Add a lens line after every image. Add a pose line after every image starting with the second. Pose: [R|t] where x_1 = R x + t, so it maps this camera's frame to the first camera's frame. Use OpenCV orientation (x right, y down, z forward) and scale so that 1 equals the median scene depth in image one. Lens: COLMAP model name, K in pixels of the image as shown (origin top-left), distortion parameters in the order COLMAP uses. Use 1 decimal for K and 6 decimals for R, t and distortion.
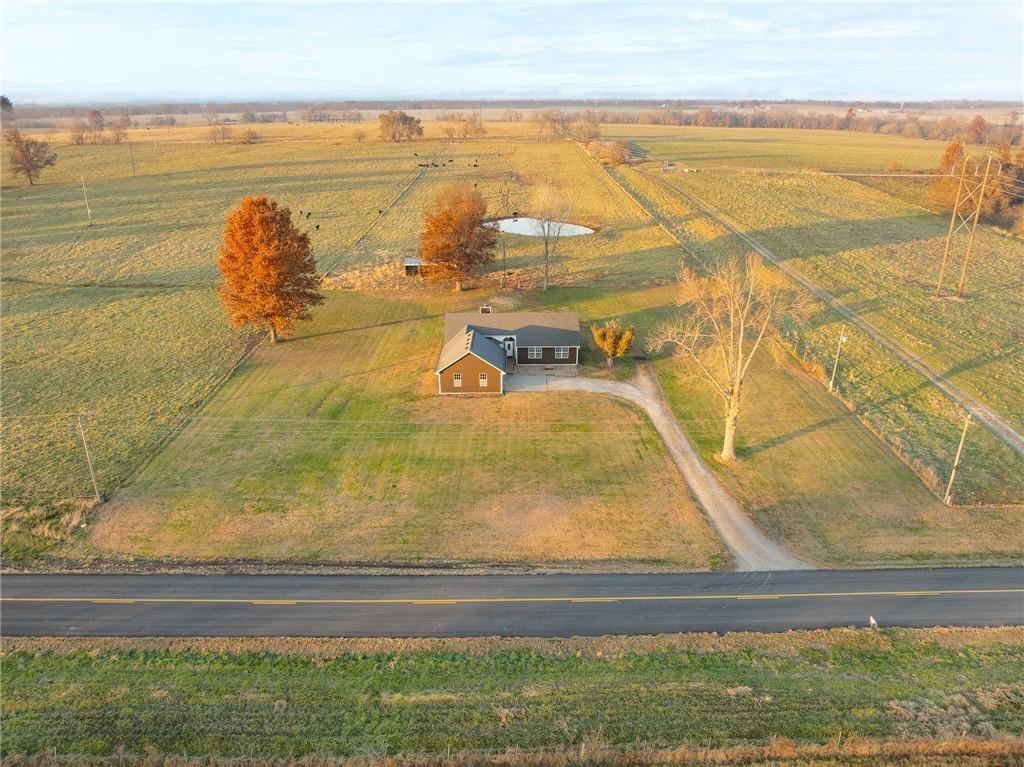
lens RADIAL K [[707.1, 0, 528.3], [0, 707.1, 382.1], [0, 0, 1]] dist [-0.040733, 0.001536]
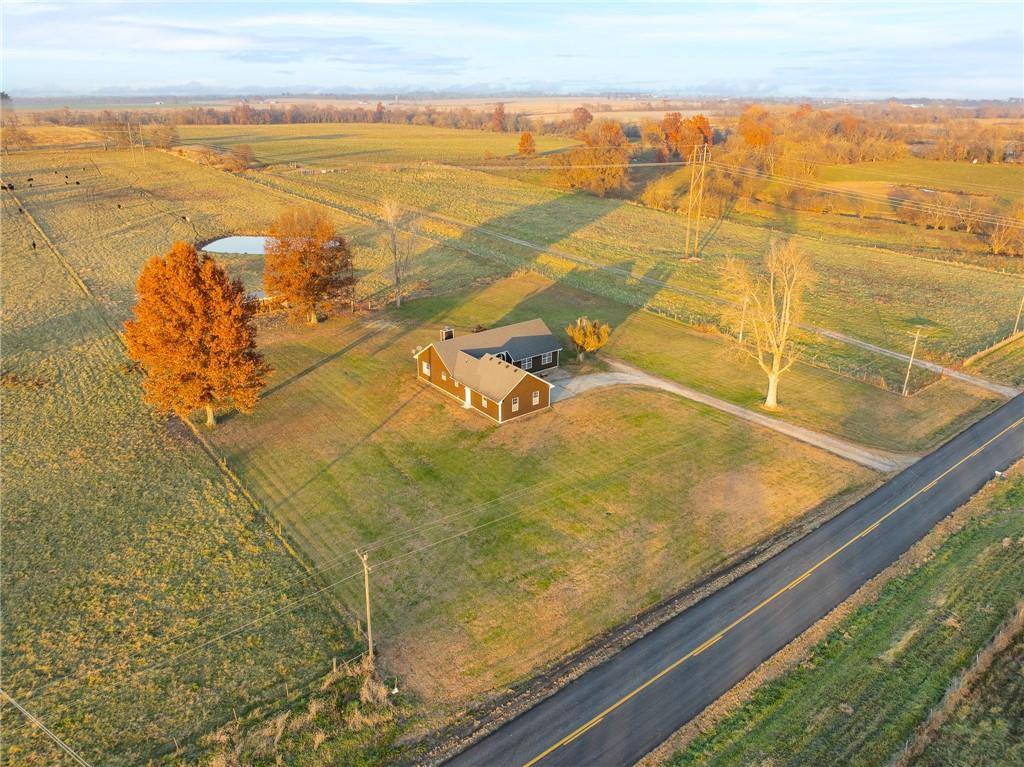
lens RADIAL K [[707.1, 0, 528.3], [0, 707.1, 382.1], [0, 0, 1]] dist [-0.040733, 0.001536]
pose [[0.795428, -0.225247, 0.562635, -0.621934], [0.221047, 0.972241, 0.076723, -0.102605], [-0.564298, 0.063341, 0.823138, 0.192671]]
